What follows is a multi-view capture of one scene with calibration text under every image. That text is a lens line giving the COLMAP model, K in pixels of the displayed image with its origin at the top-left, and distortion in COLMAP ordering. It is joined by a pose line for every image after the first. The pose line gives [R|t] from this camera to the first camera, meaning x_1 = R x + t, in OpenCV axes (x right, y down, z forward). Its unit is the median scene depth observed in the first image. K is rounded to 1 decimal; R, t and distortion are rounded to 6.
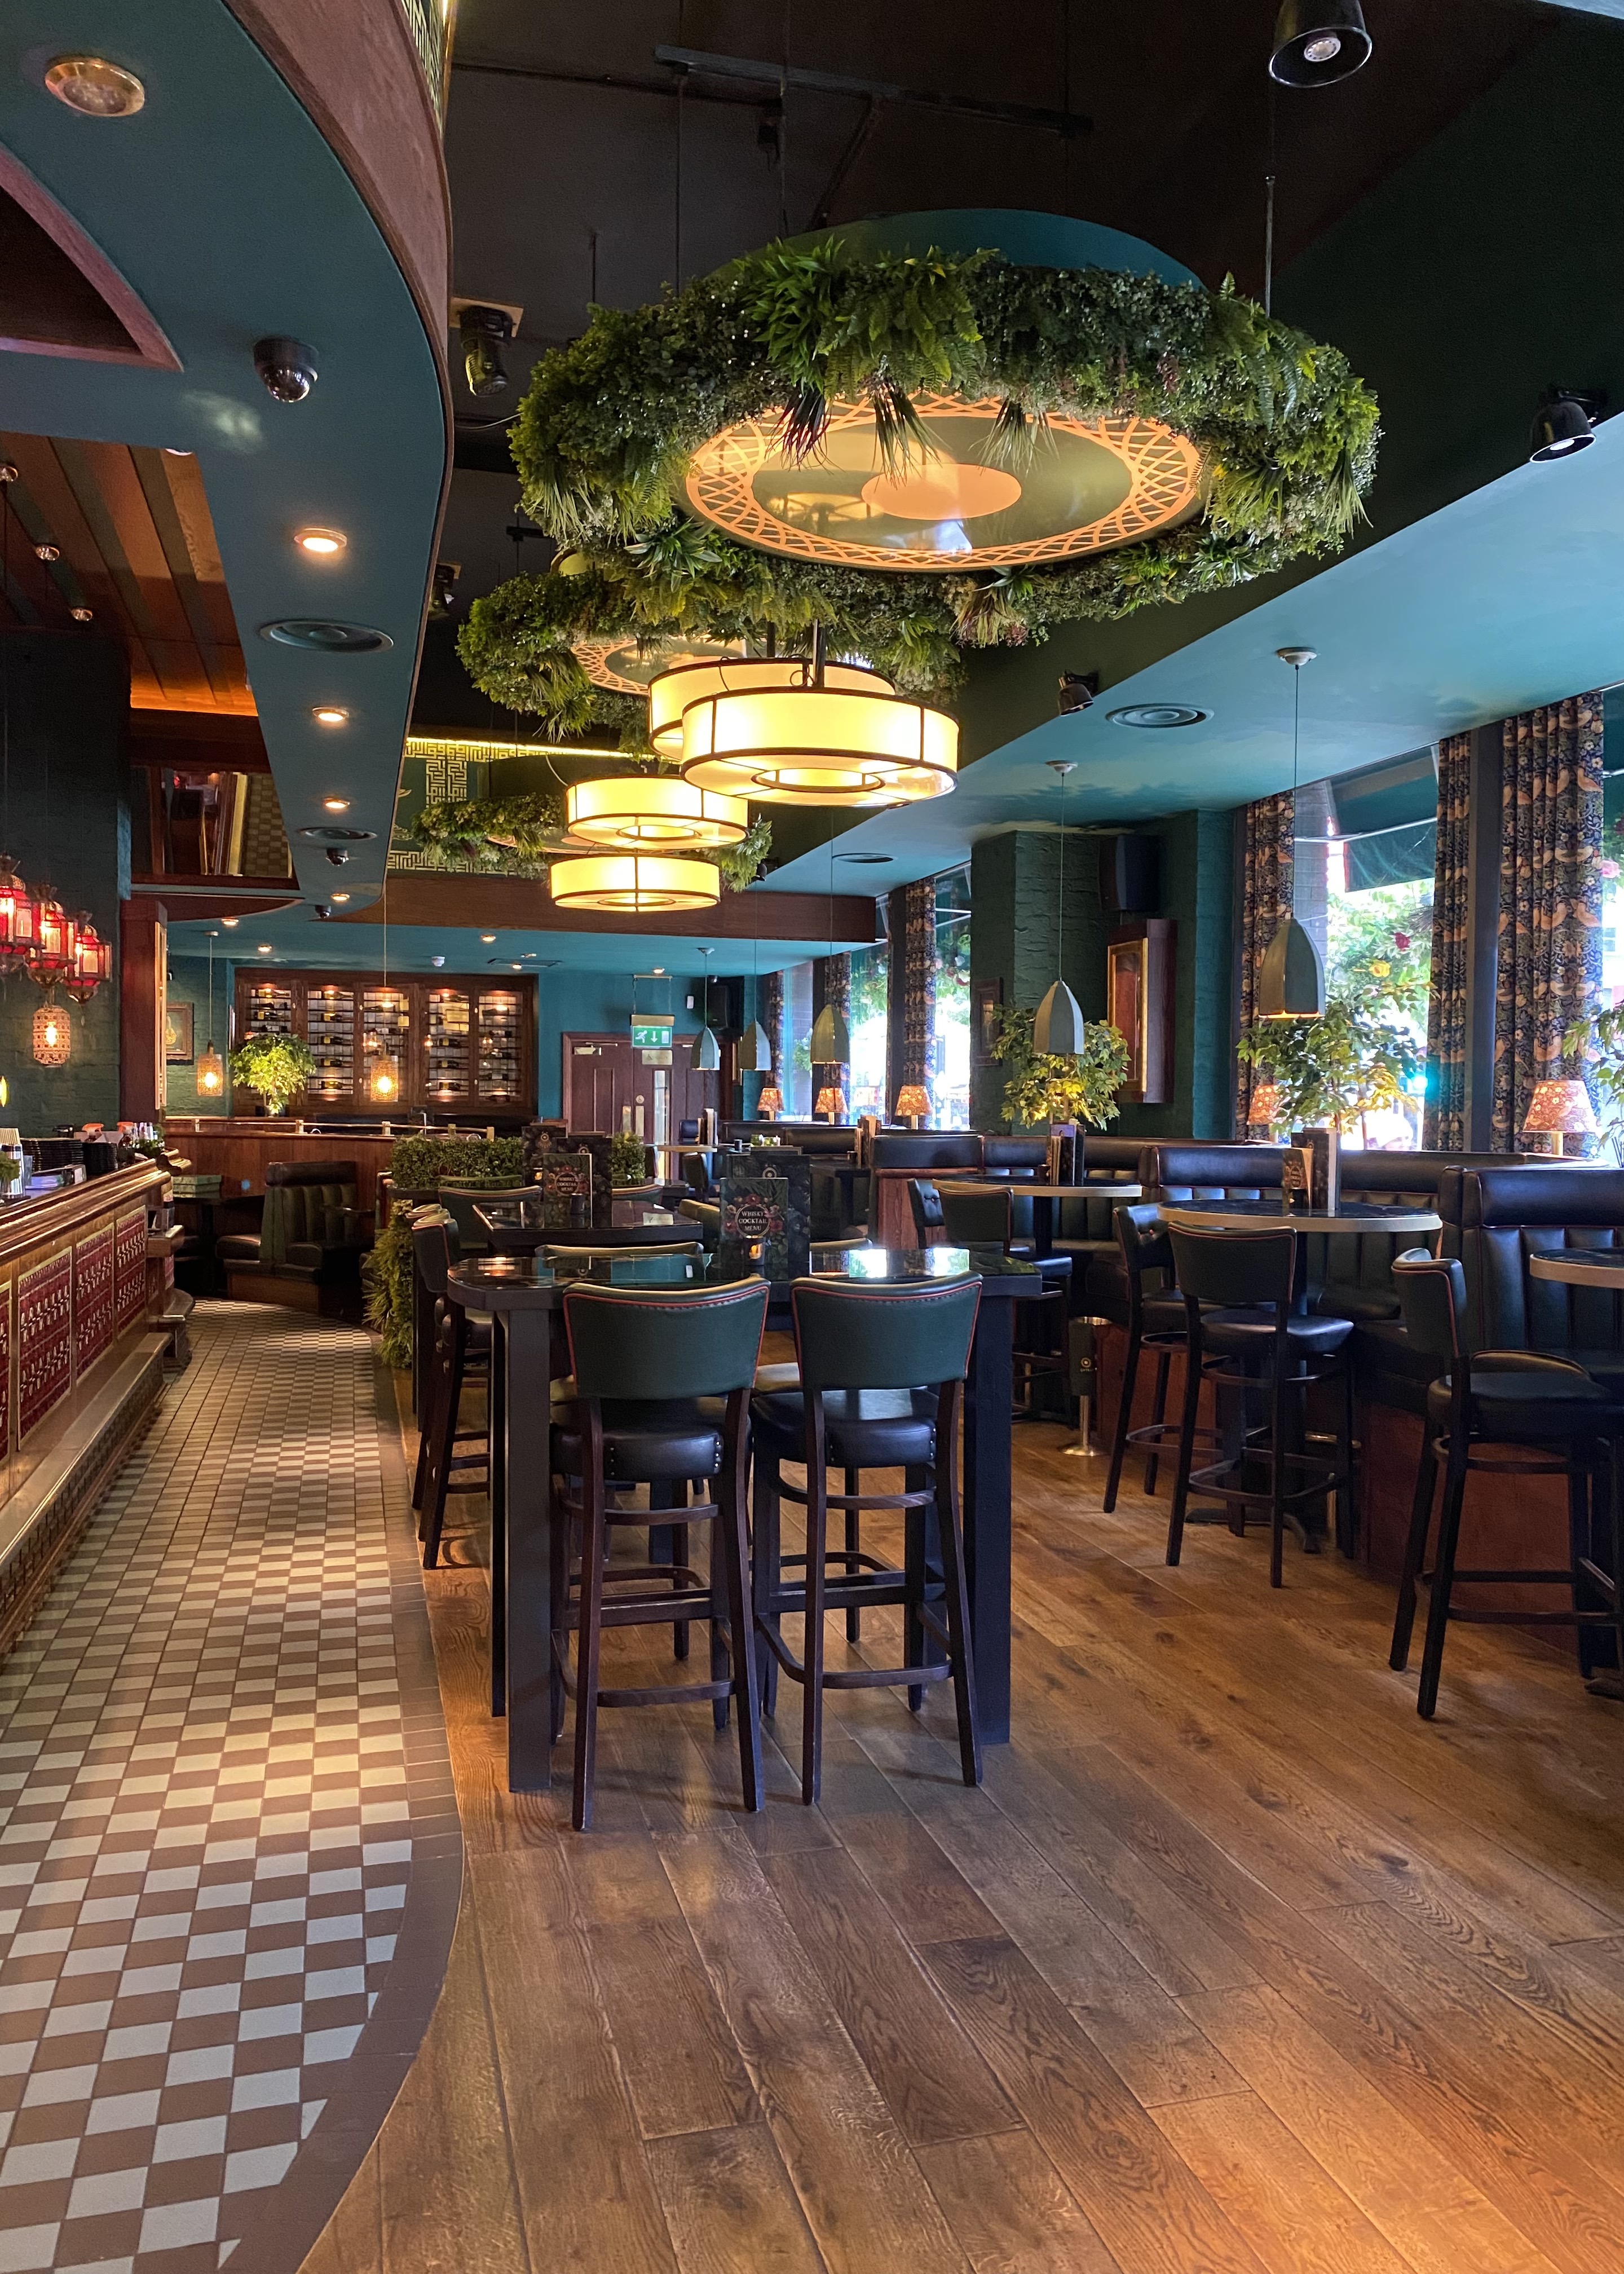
lens RADIAL K [[1733.7, 0, 820.3], [0, 1733.7, 1117.0], [0, 0, 1]] dist [0.043666, -0.035423]
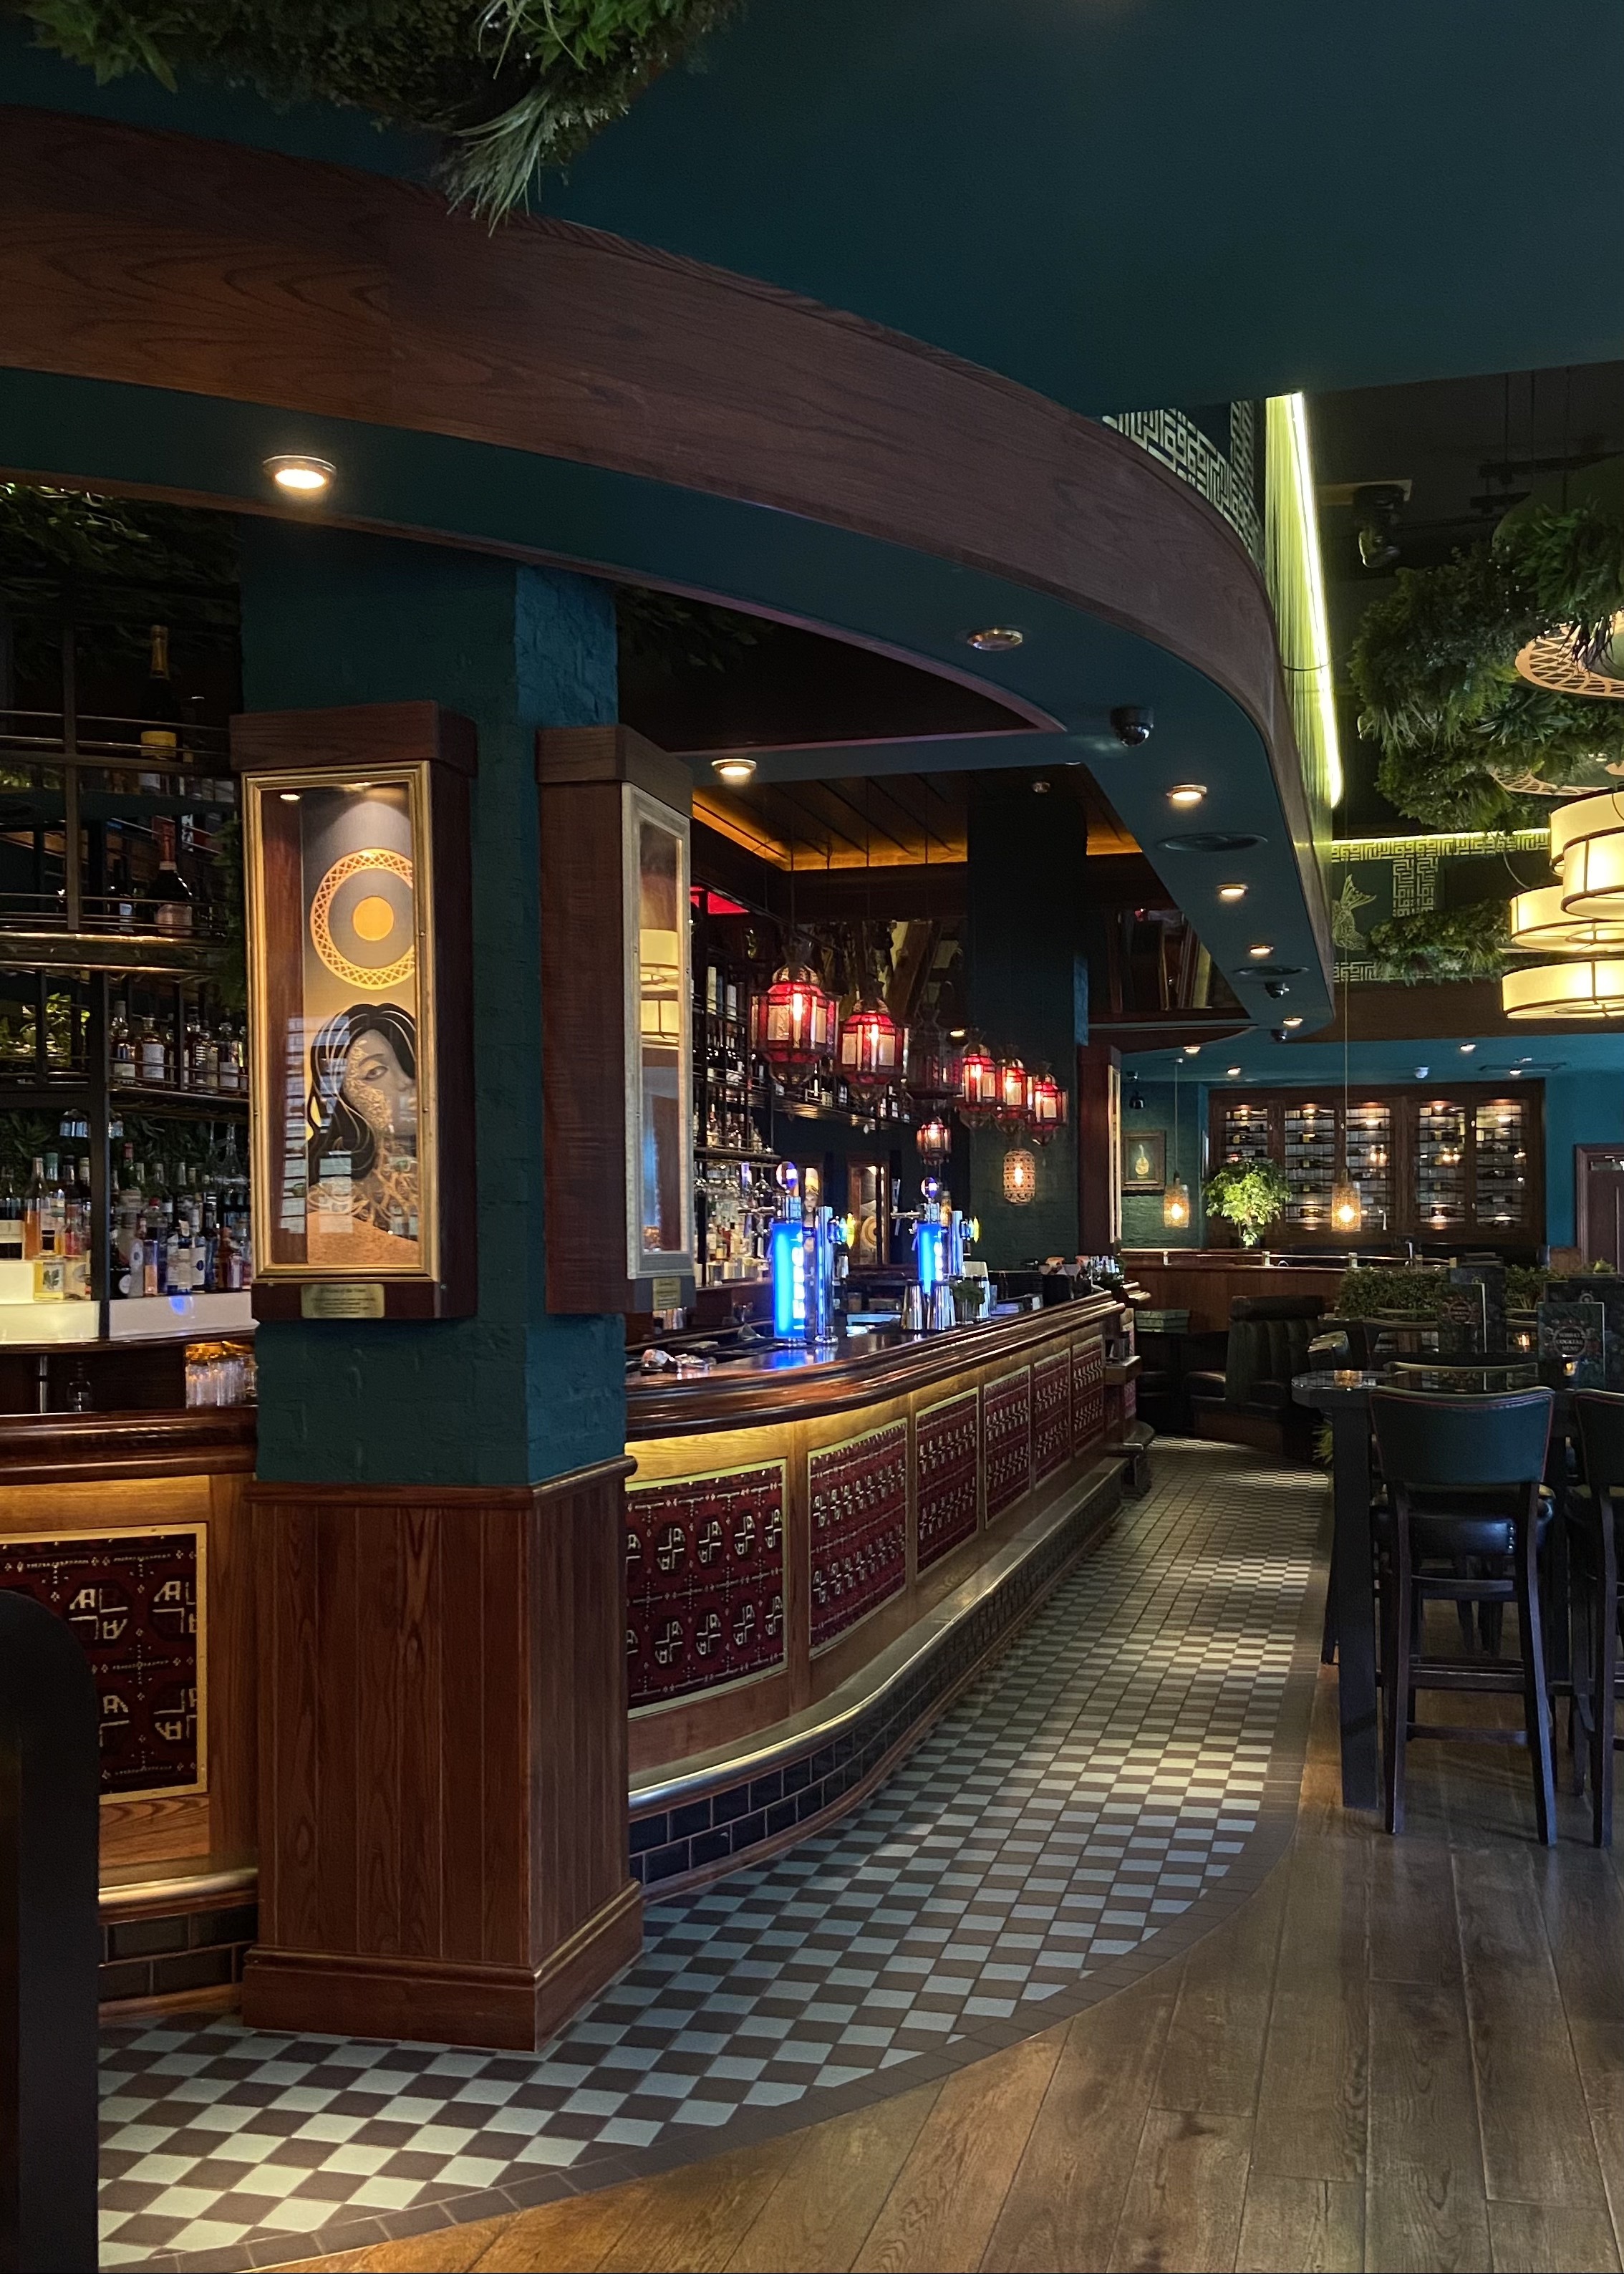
lens RADIAL K [[2218.4, 0, 811.5], [0, 2218.4, 1134.5], [0, 0, 1]] dist [-0.133595, 0.000000]
pose [[0.865880, -0.031636, -0.499251, 0.138963], [0.006453, 0.998622, -0.052087, -0.001666], [0.500211, 0.041879, 0.864890, -0.261742]]
